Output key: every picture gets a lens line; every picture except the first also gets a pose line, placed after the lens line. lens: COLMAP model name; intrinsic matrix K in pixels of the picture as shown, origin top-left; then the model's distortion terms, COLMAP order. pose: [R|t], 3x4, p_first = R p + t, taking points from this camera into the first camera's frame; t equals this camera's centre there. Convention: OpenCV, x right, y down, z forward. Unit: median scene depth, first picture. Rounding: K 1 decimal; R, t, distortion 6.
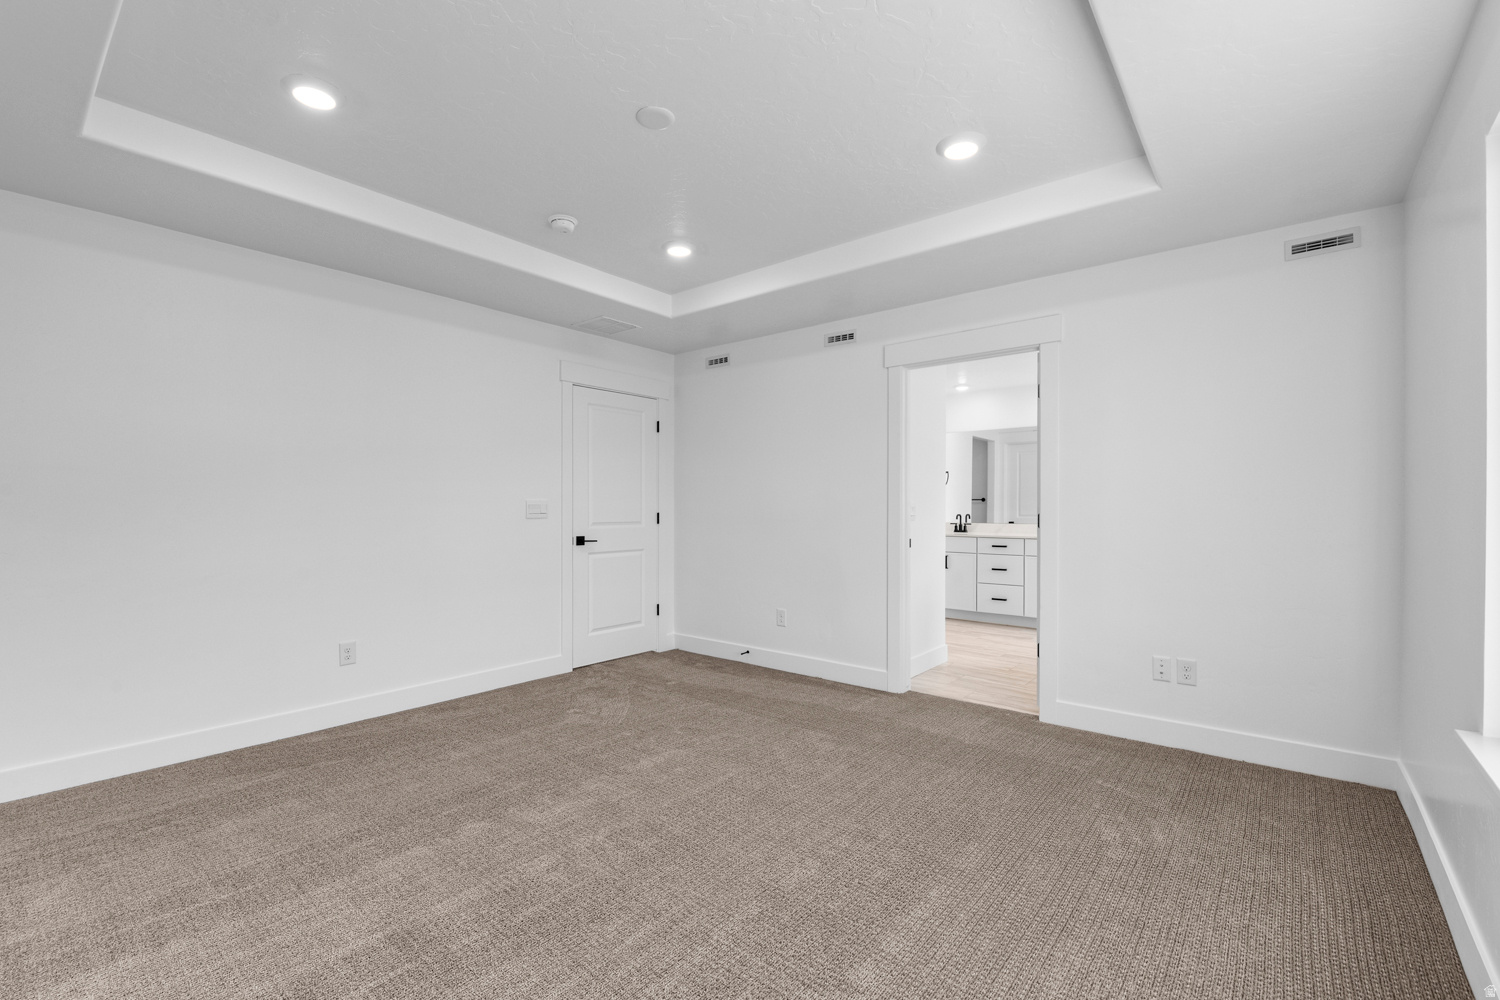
lens RADIAL K [[649.9, 0, 741.7], [0, 649.9, 505.2], [0, 0, 1]] dist [-0.002508, -0.003323]
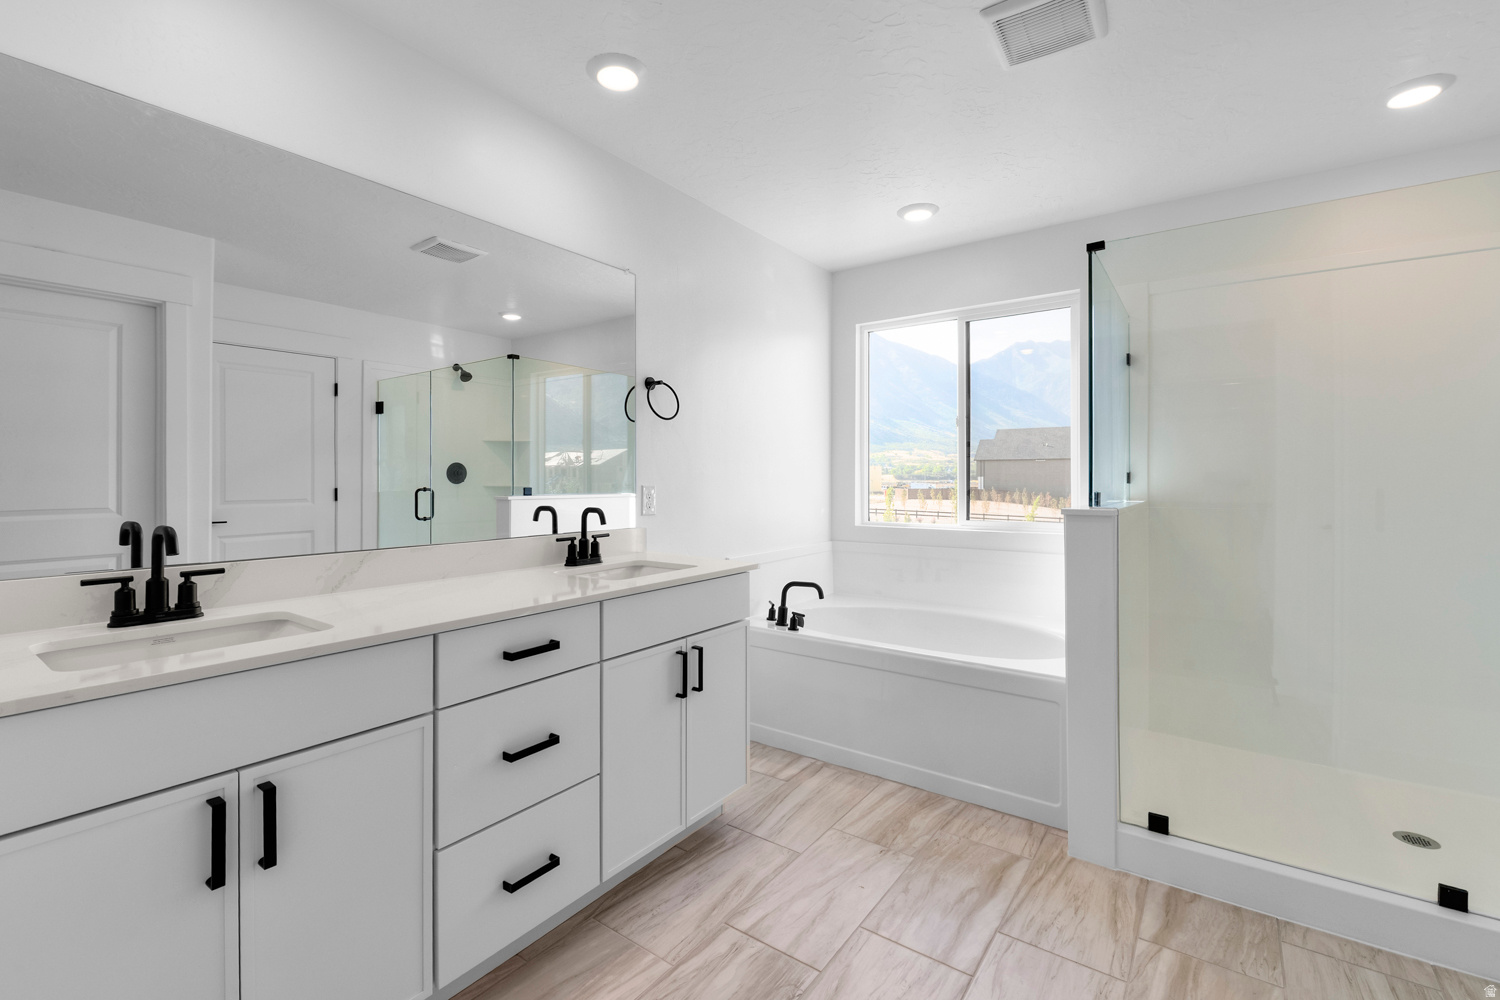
lens RADIAL K [[664.6, 0, 739.5], [0, 664.6, 476.7], [0, 0, 1]] dist [-0.001359, -0.000832]
pose [[-0.069004, -0.002121, 0.997614, 0.138579], [-0.002174, 0.999996, 0.001976, -0.001835], [-0.997614, -0.002033, -0.069008, 0.897036]]
